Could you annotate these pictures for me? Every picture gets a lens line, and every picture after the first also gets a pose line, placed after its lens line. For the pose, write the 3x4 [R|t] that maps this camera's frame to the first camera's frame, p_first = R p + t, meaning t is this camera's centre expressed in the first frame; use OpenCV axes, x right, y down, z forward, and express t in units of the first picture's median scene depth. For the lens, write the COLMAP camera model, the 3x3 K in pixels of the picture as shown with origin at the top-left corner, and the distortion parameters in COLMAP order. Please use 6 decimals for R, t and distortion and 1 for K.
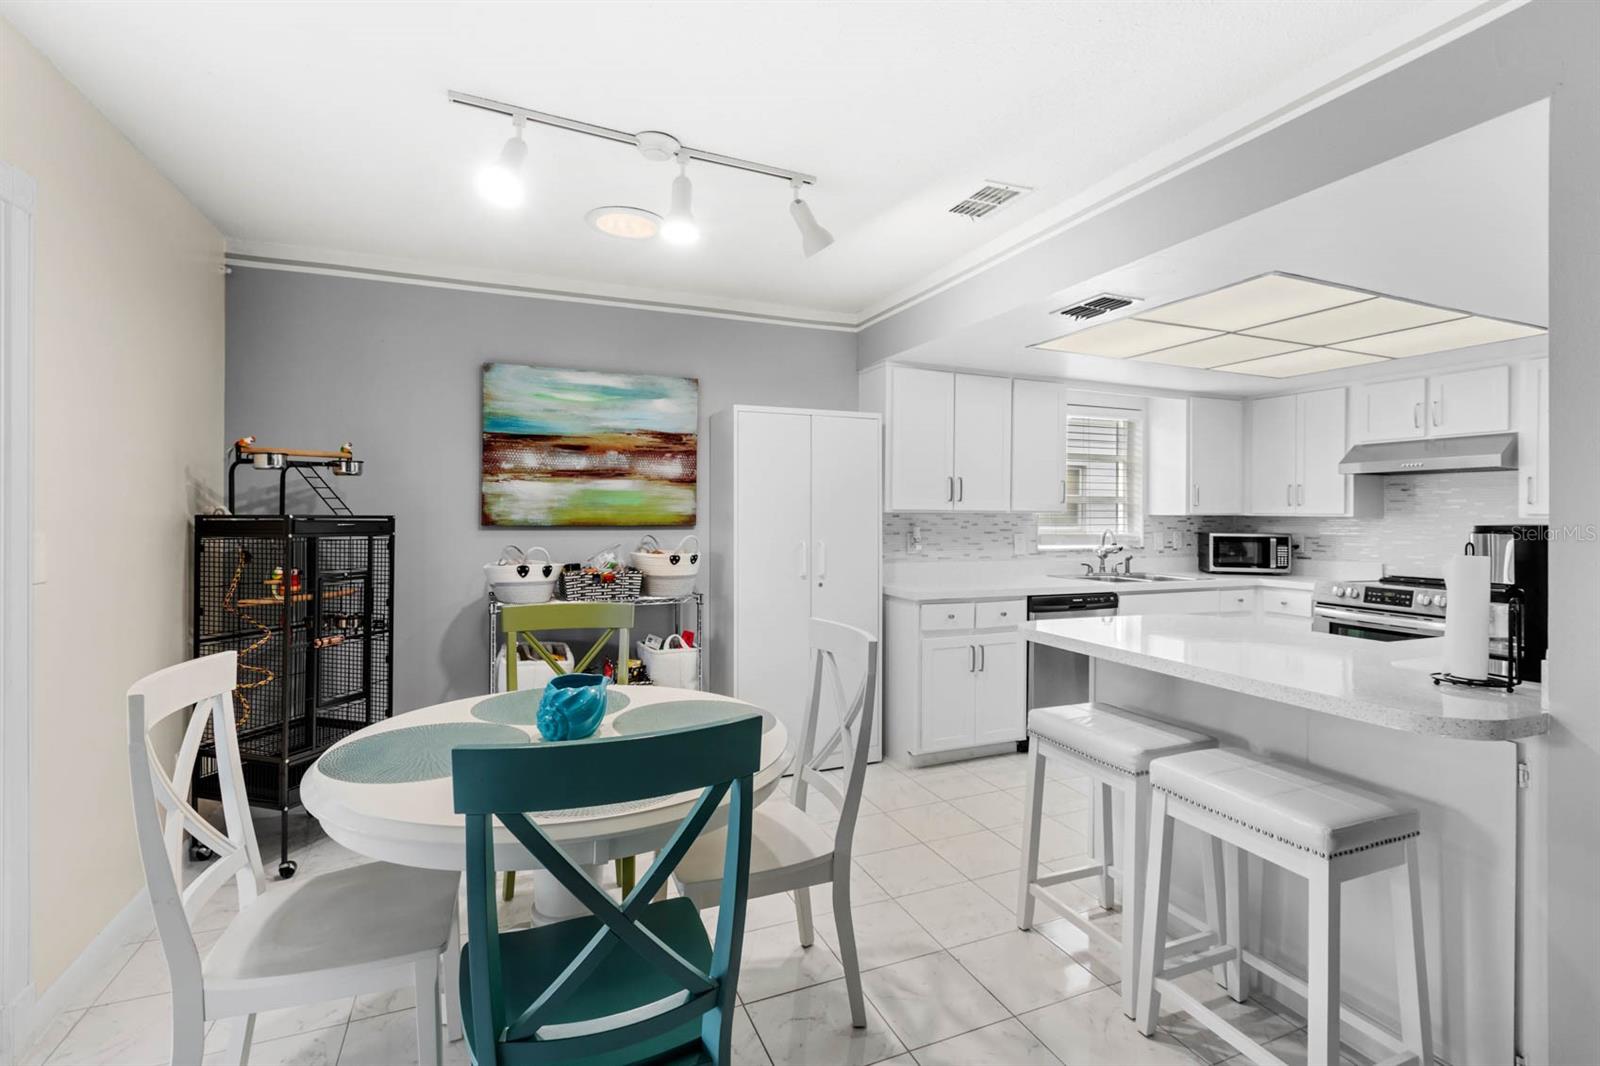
lens RADIAL K [[731.5, 0, 800.7], [0, 731.5, 522.0], [0, 0, 1]] dist [0.000164, -0.000543]
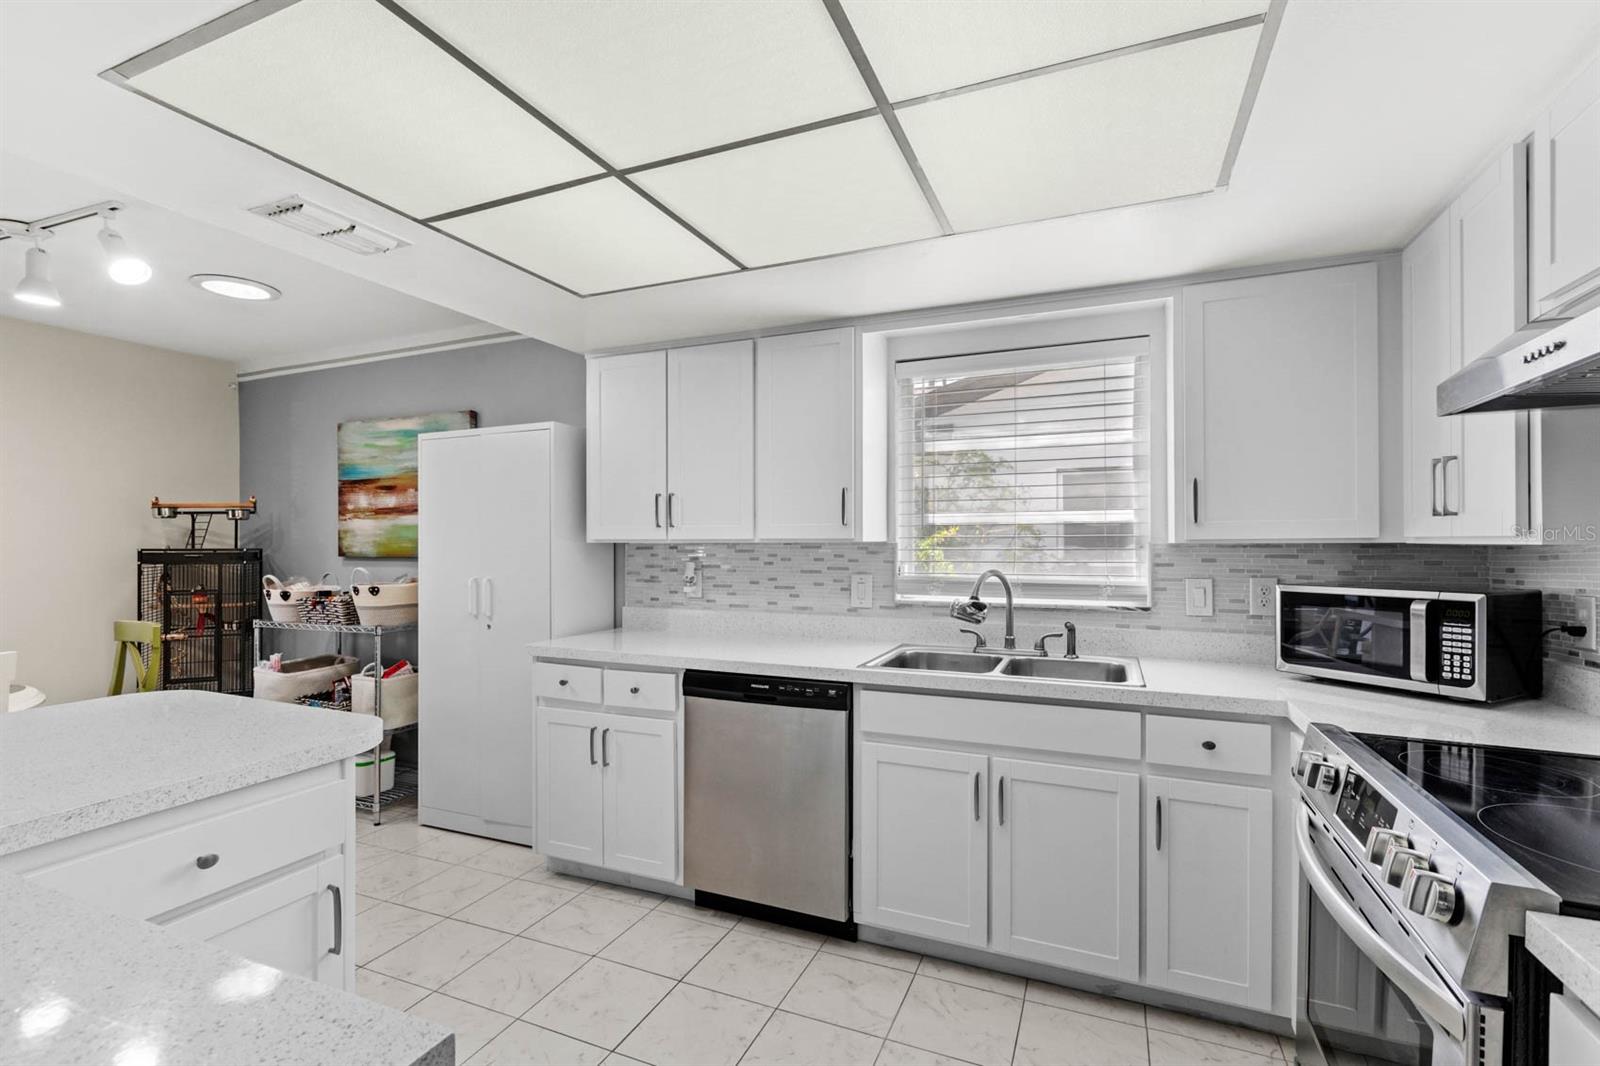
lens RADIAL K [[731.5, 0, 797.9], [0, 731.5, 542.5], [0, 0, 1]] dist [0.000164, -0.000543]
pose [[0.693751, -0.008828, -0.720161, 0.927472], [-0.002572, 0.999888, -0.014734, -0.002985], [0.720210, 0.012074, 0.693651, 0.670013]]
